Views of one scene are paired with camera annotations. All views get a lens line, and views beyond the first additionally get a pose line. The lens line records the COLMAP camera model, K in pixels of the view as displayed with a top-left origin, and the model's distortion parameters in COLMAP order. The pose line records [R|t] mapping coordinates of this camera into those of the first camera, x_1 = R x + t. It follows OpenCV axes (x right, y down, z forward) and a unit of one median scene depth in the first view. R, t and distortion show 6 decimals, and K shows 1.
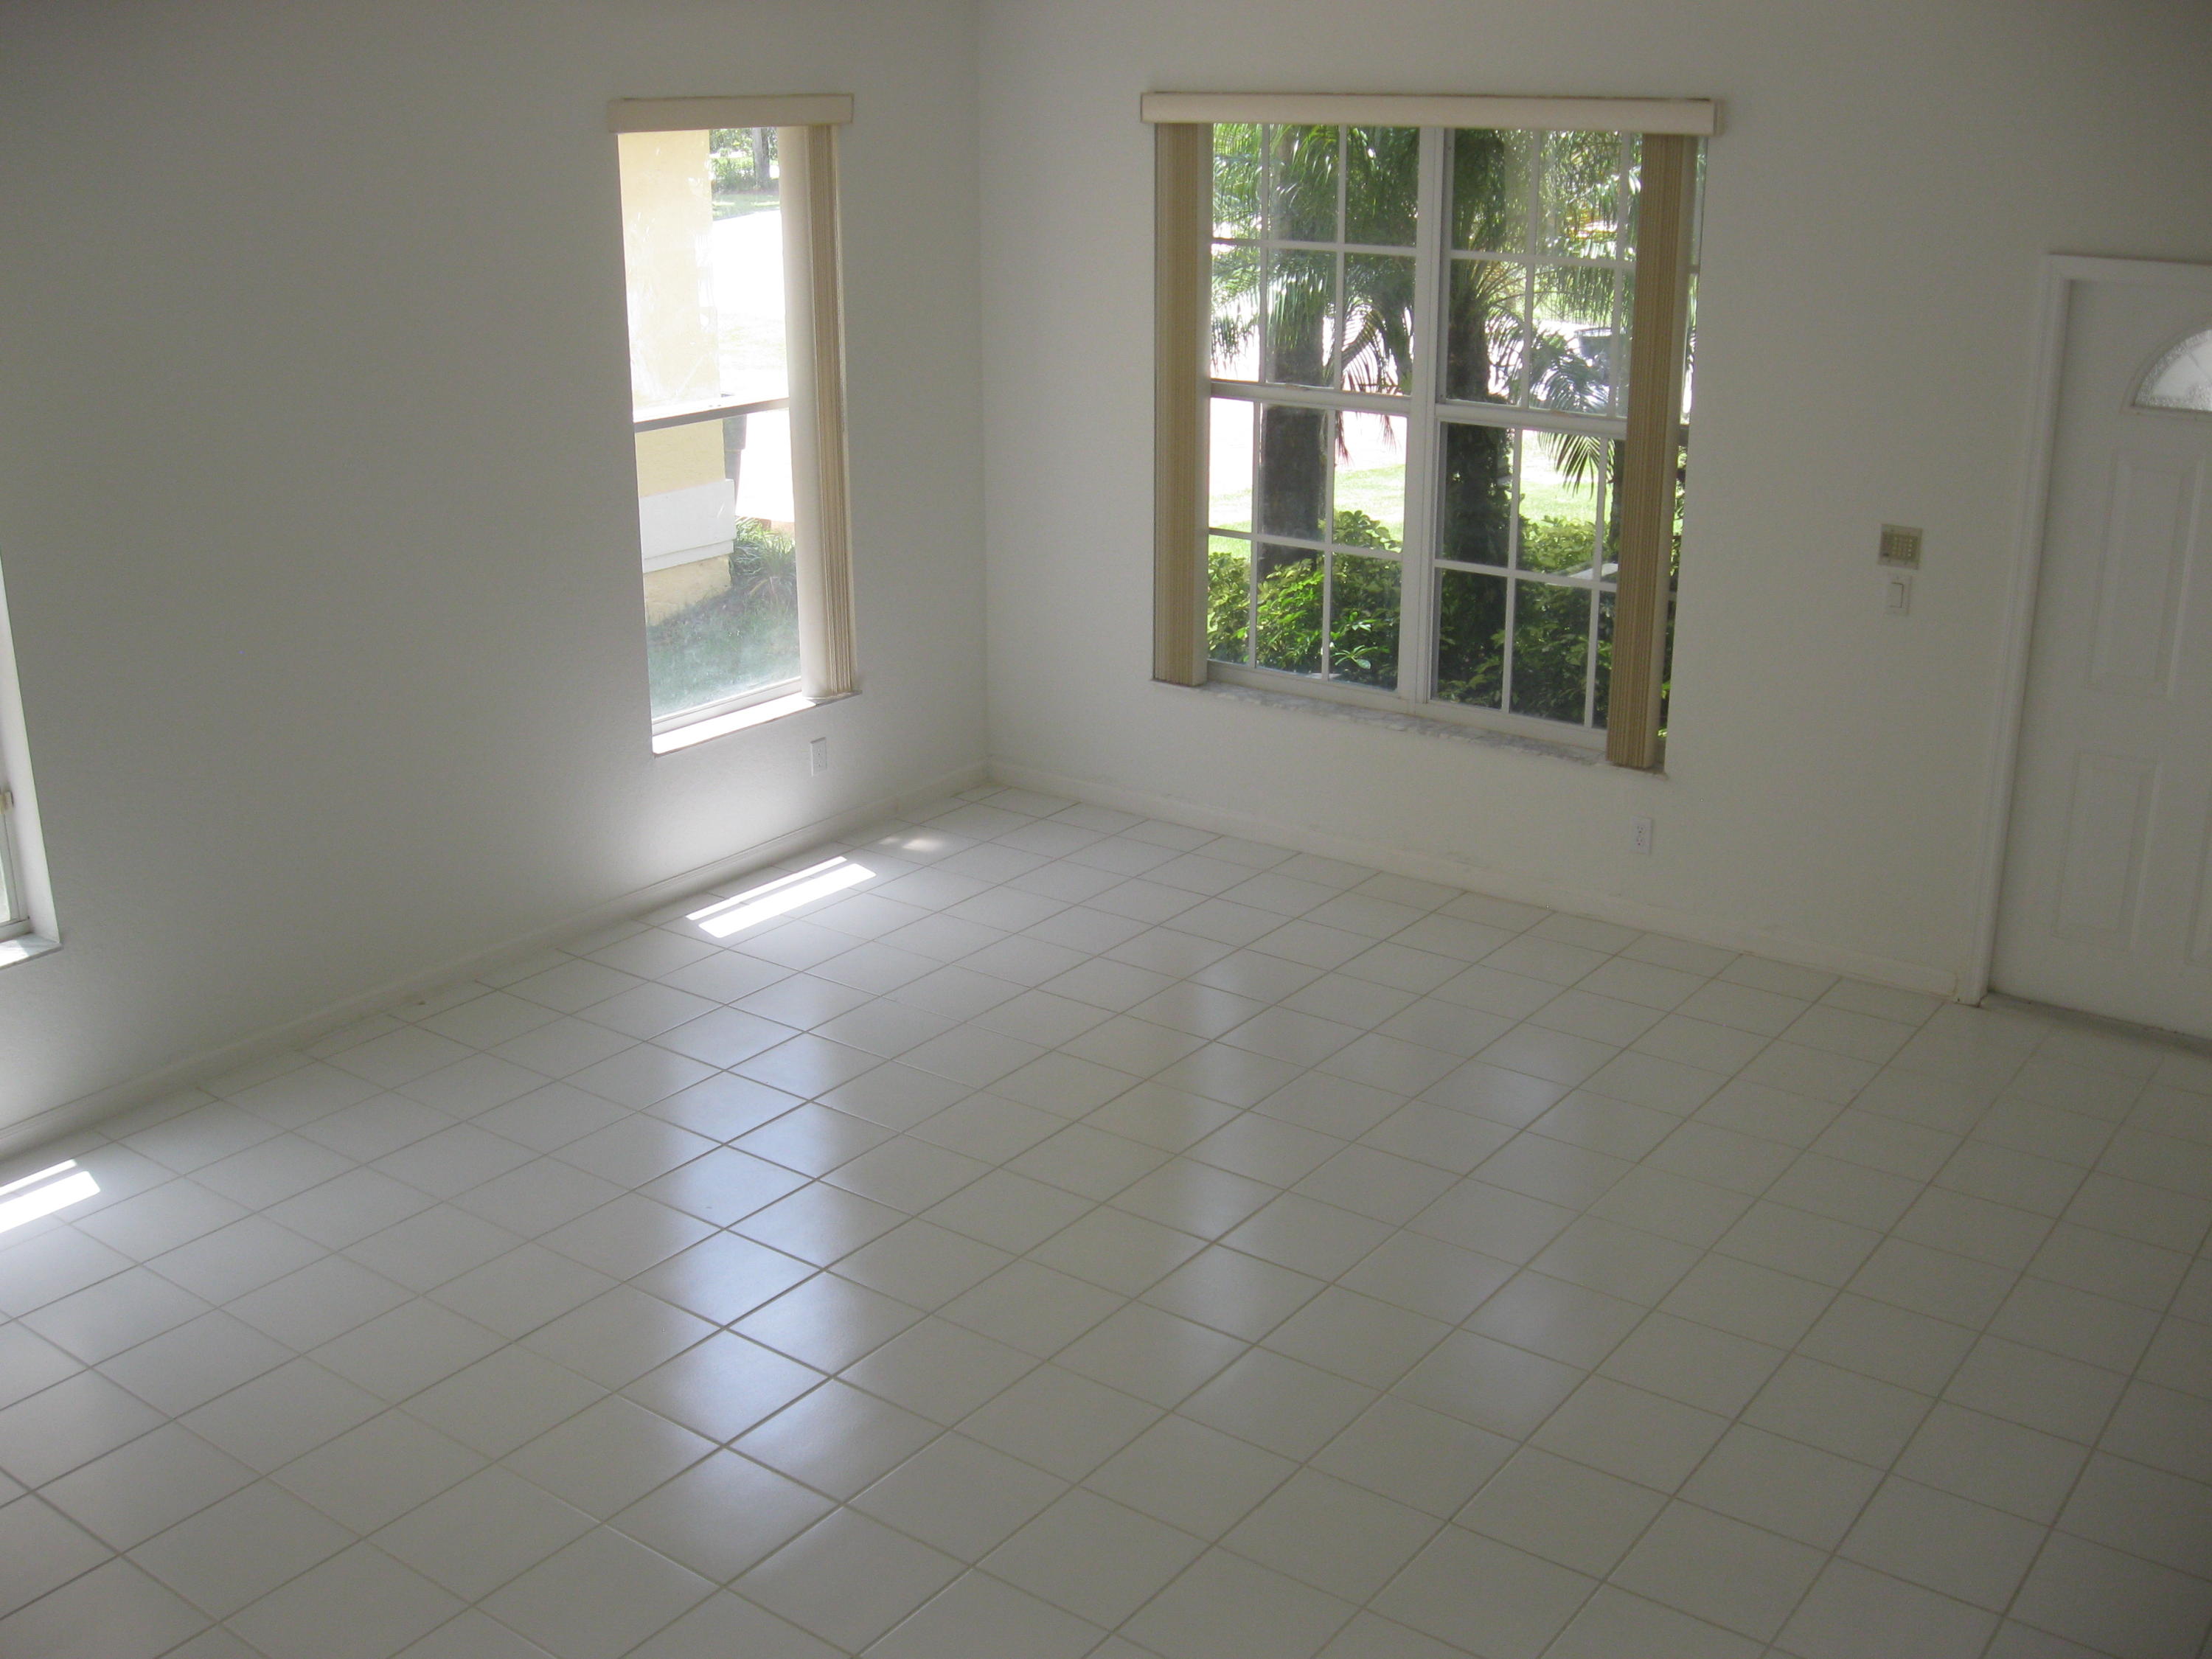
lens RADIAL K [[2268.7, 0, 1106.8], [0, 2268.7, 815.1], [0, 0, 1]] dist [-0.099577, 0.000000]
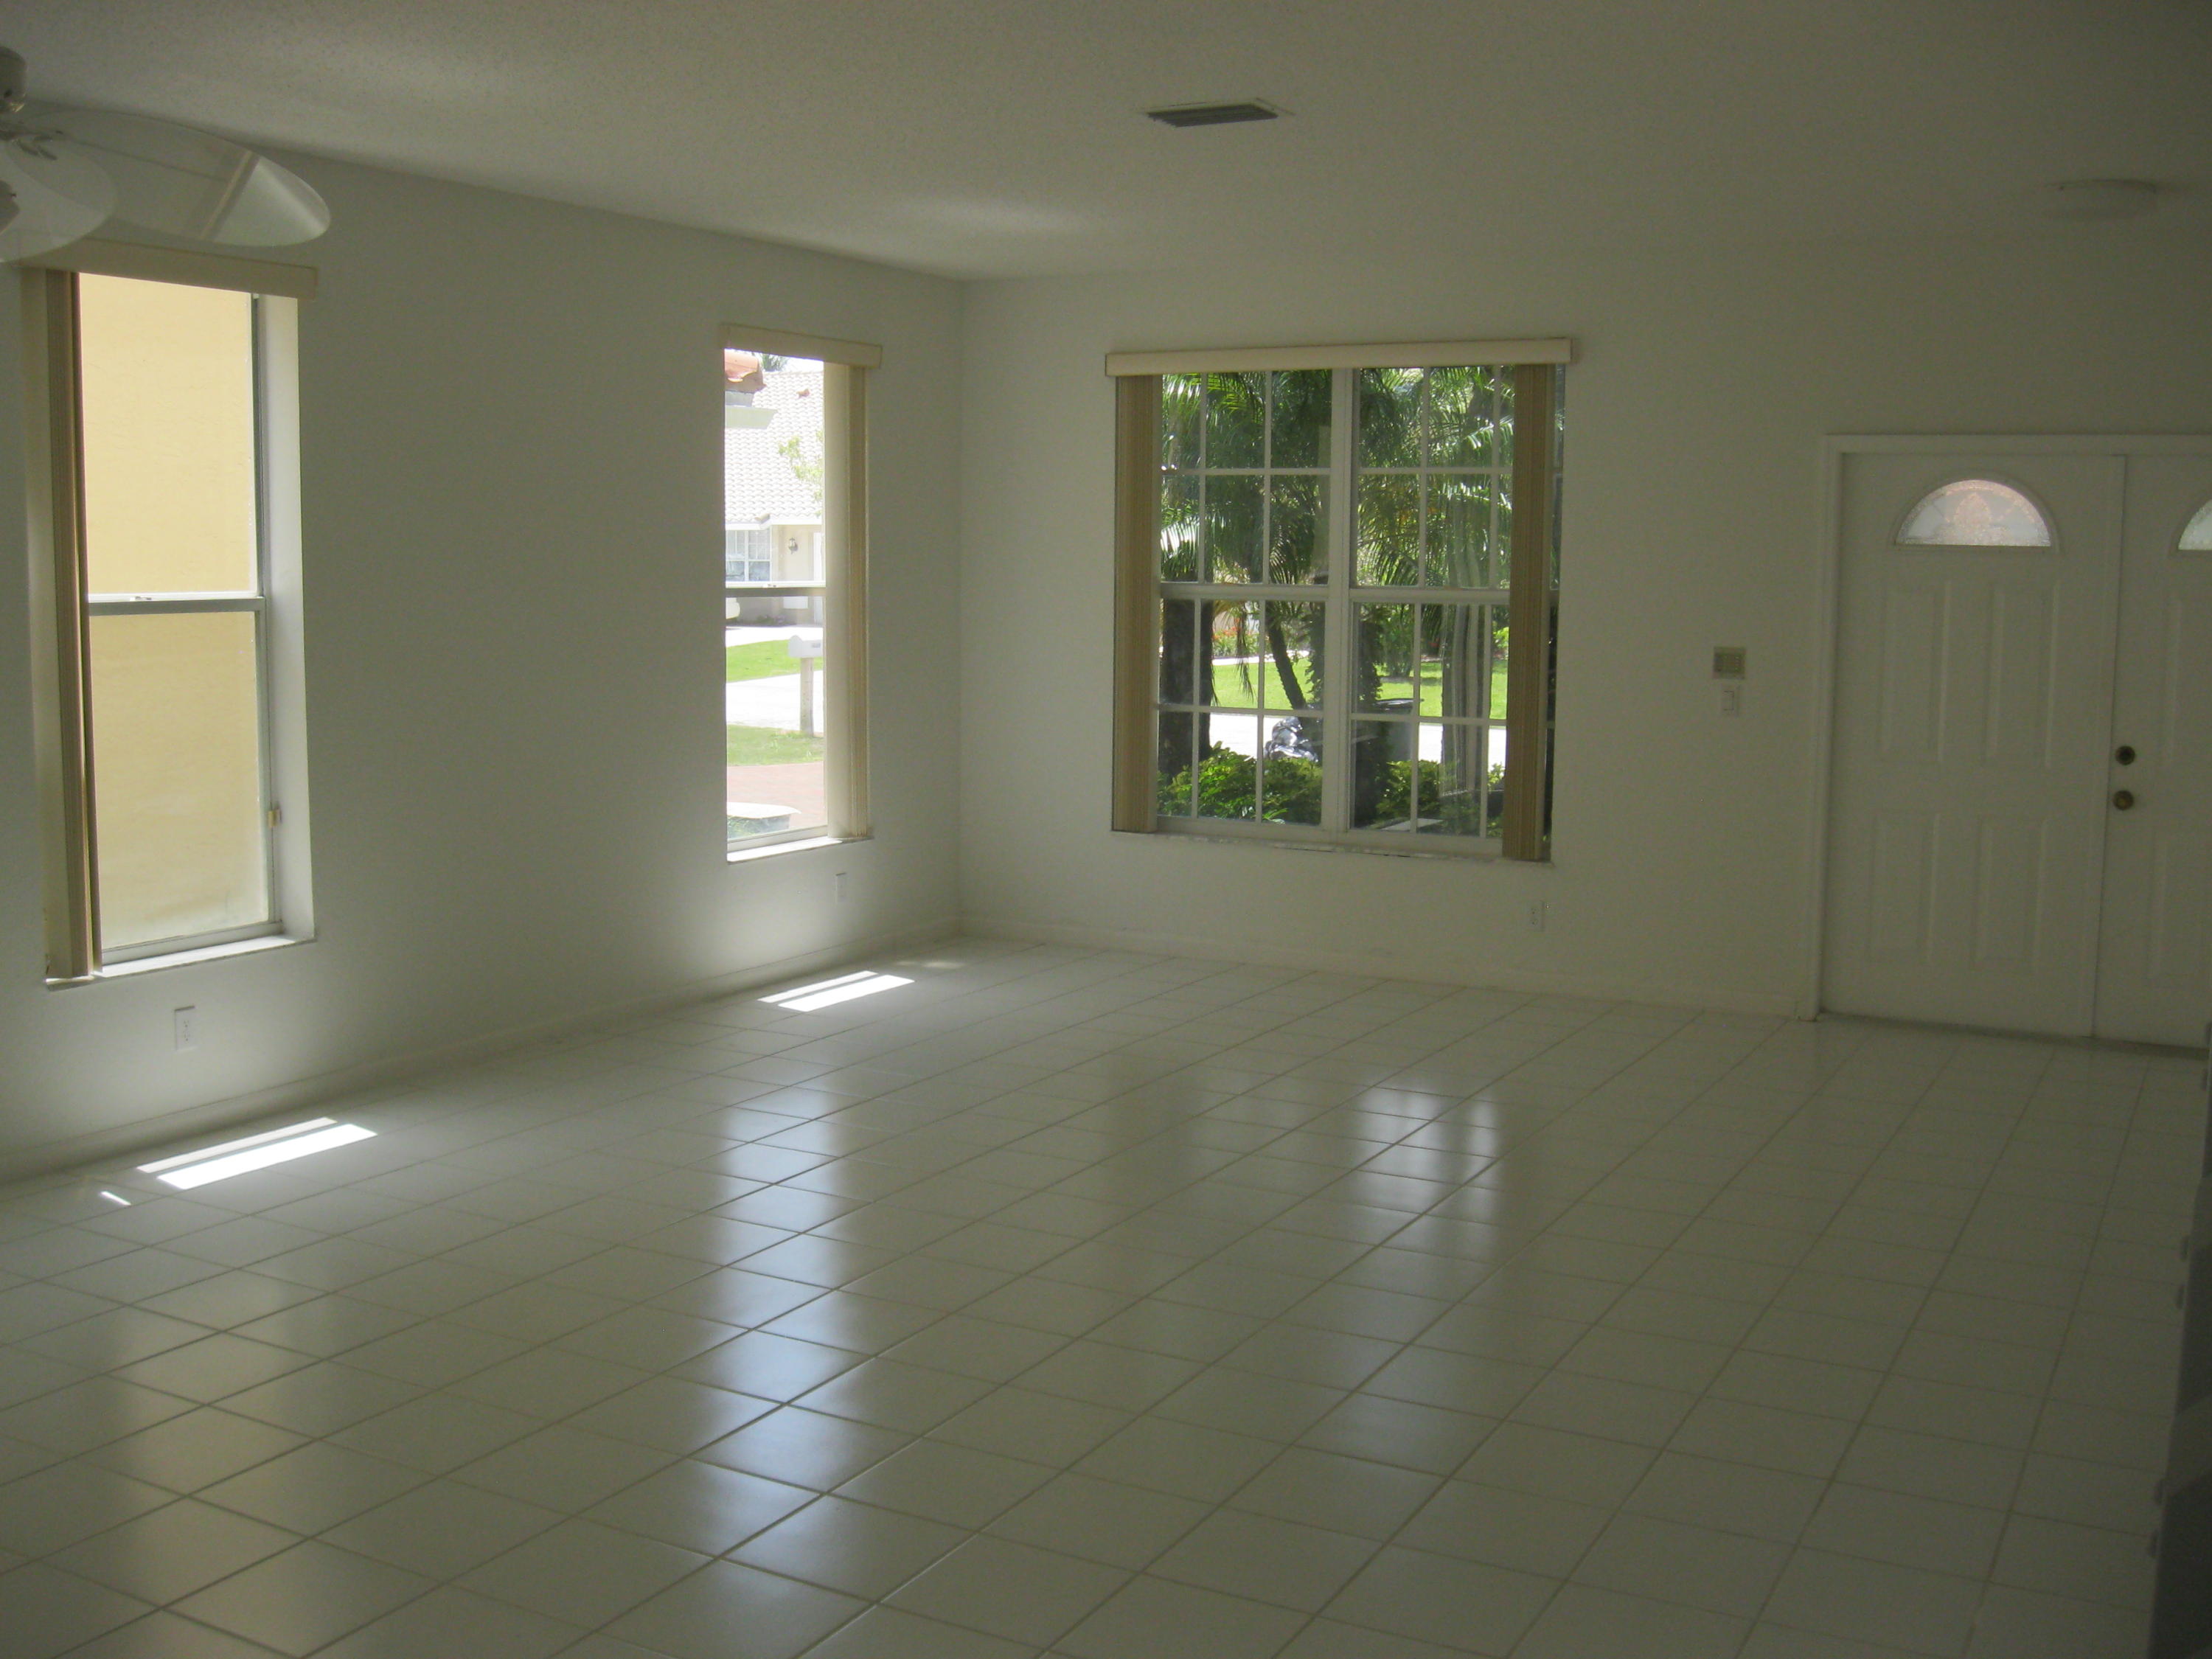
lens RADIAL K [[2268.7, 0, 1106.4], [0, 2268.7, 832.6], [0, 0, 1]] dist [-0.099577, 0.000000]
pose [[0.989874, -0.006884, 0.141782, -0.174795], [0.034556, 0.980461, -0.193653, 0.198493], [-0.137679, 0.196592, 0.970771, -0.189107]]
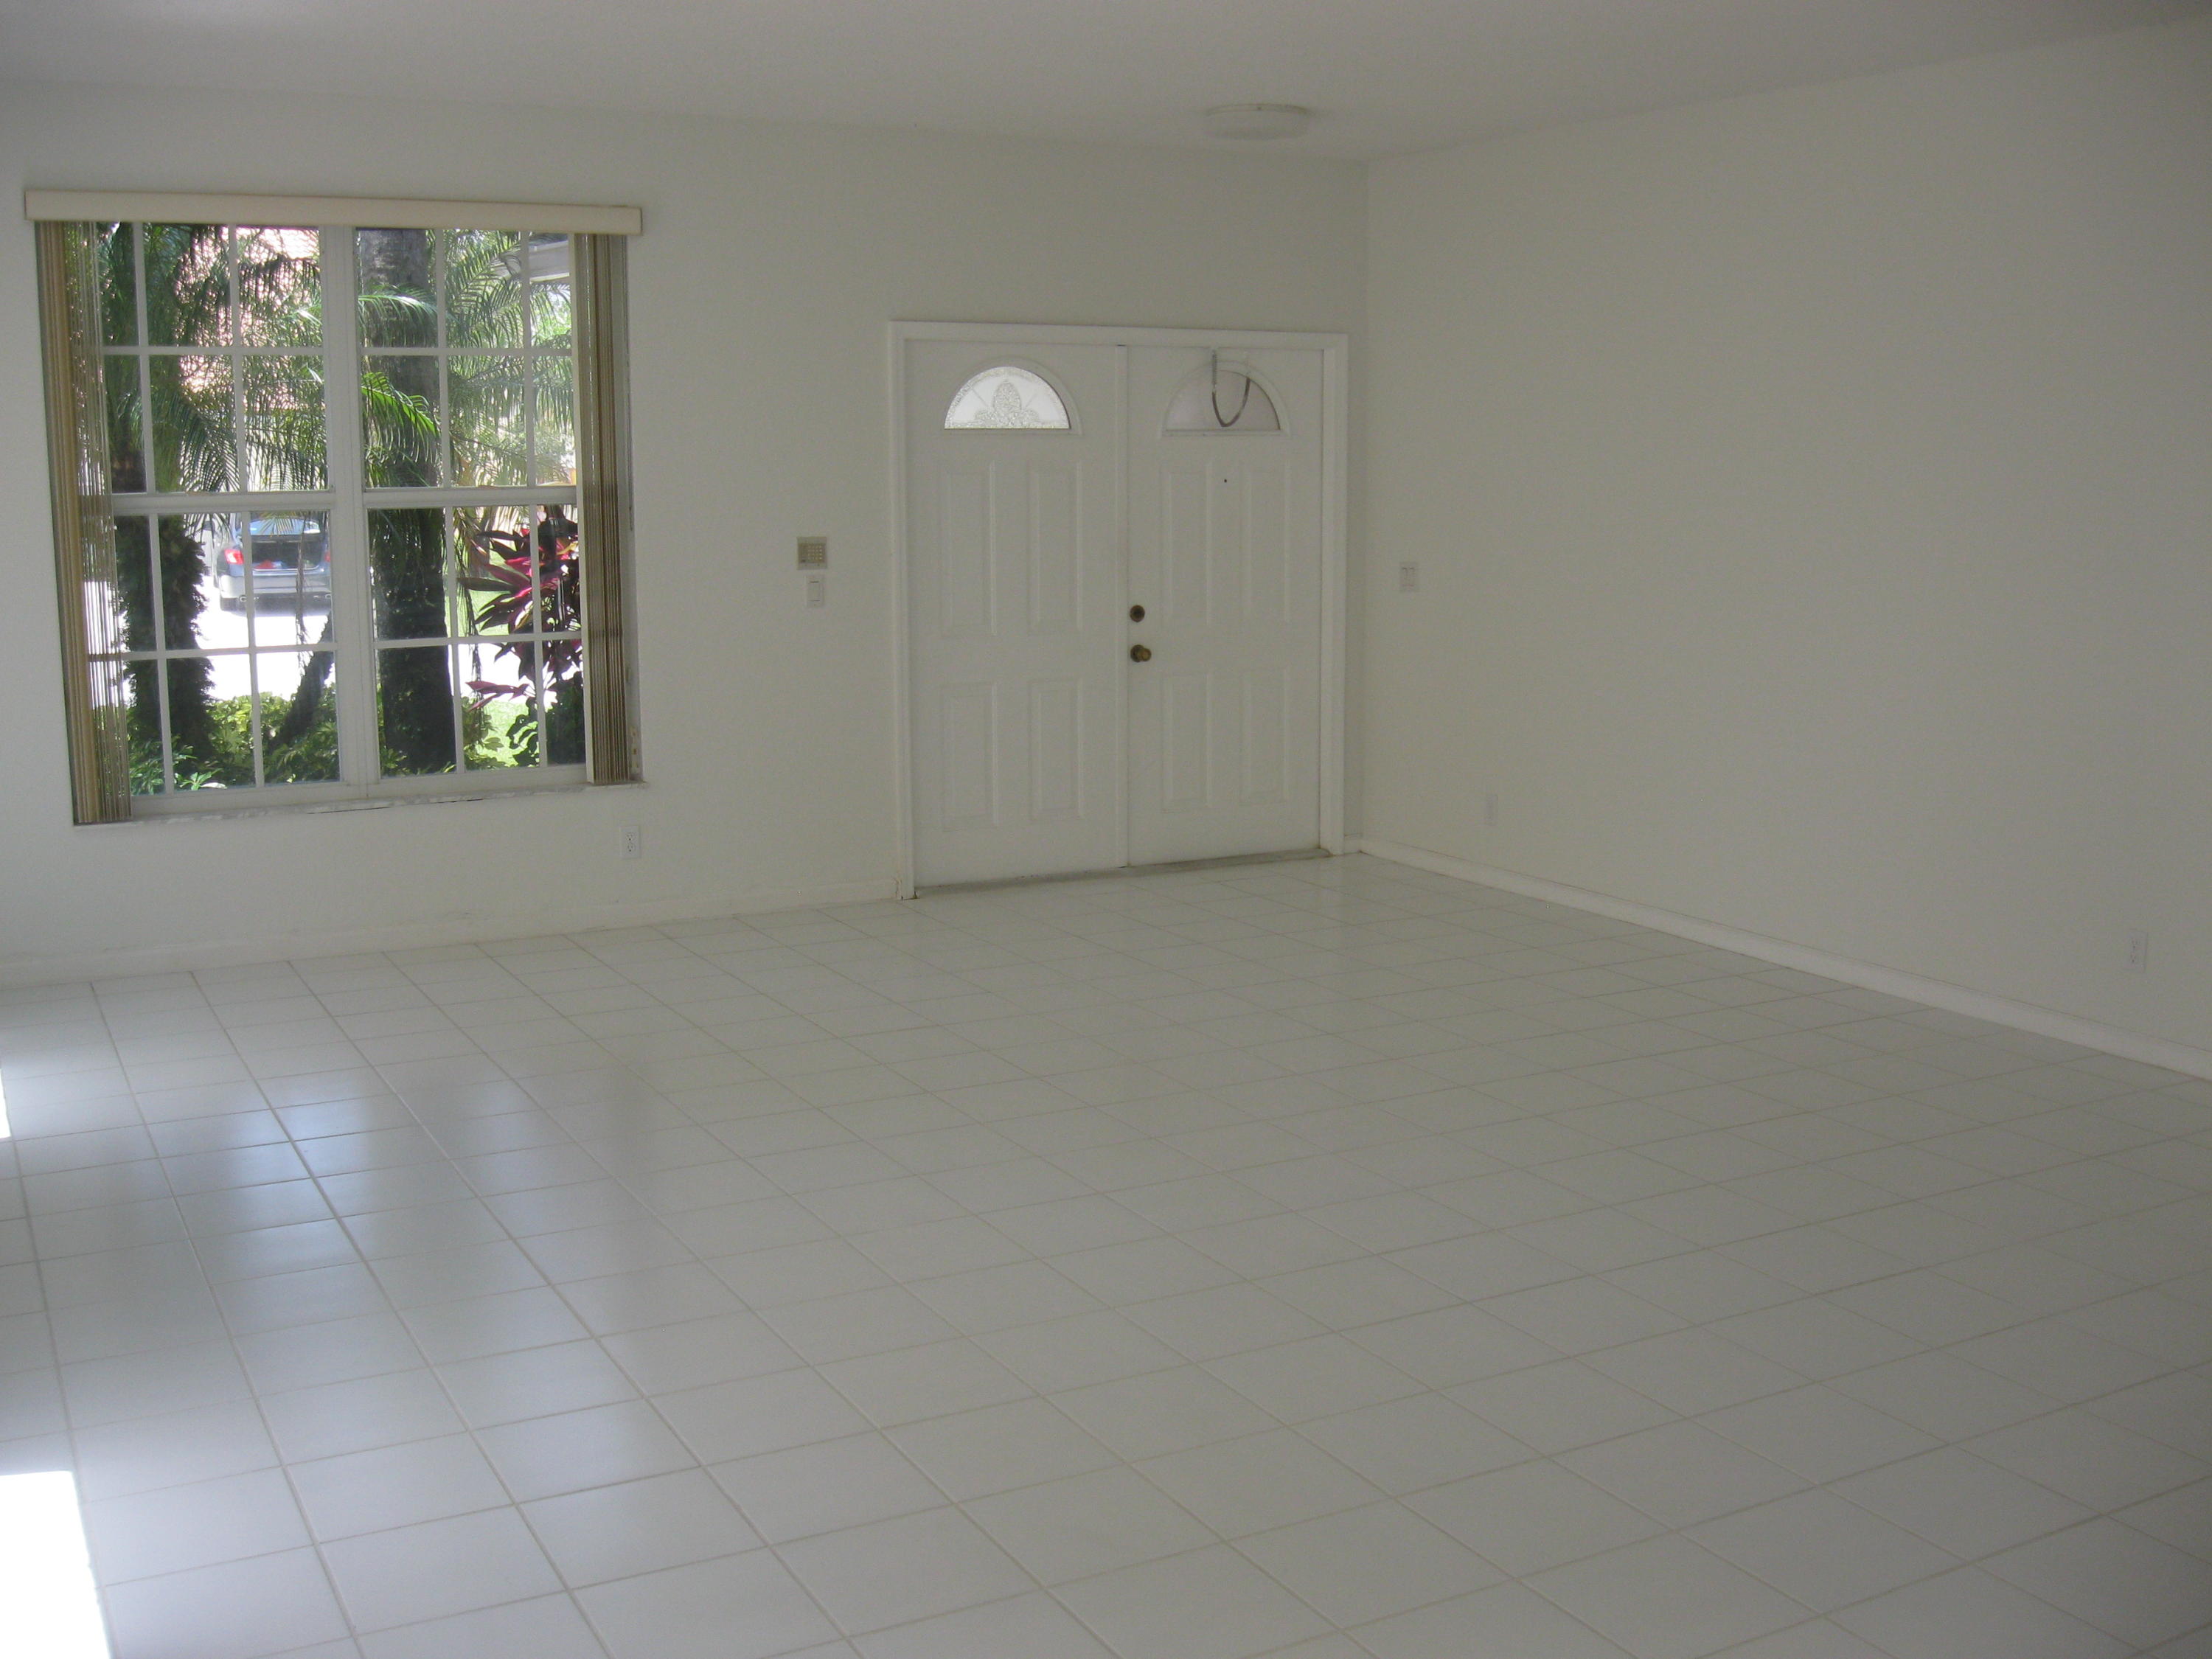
lens RADIAL K [[2268.7, 0, 1106.4], [0, 2268.7, 838.7], [0, 0, 1]] dist [-0.099577, 0.000000]
pose [[0.432726, -0.153263, 0.888402, -0.677022], [0.284966, 0.958171, 0.026497, 0.046007], [-0.855303, 0.241699, 0.458300, 0.270994]]
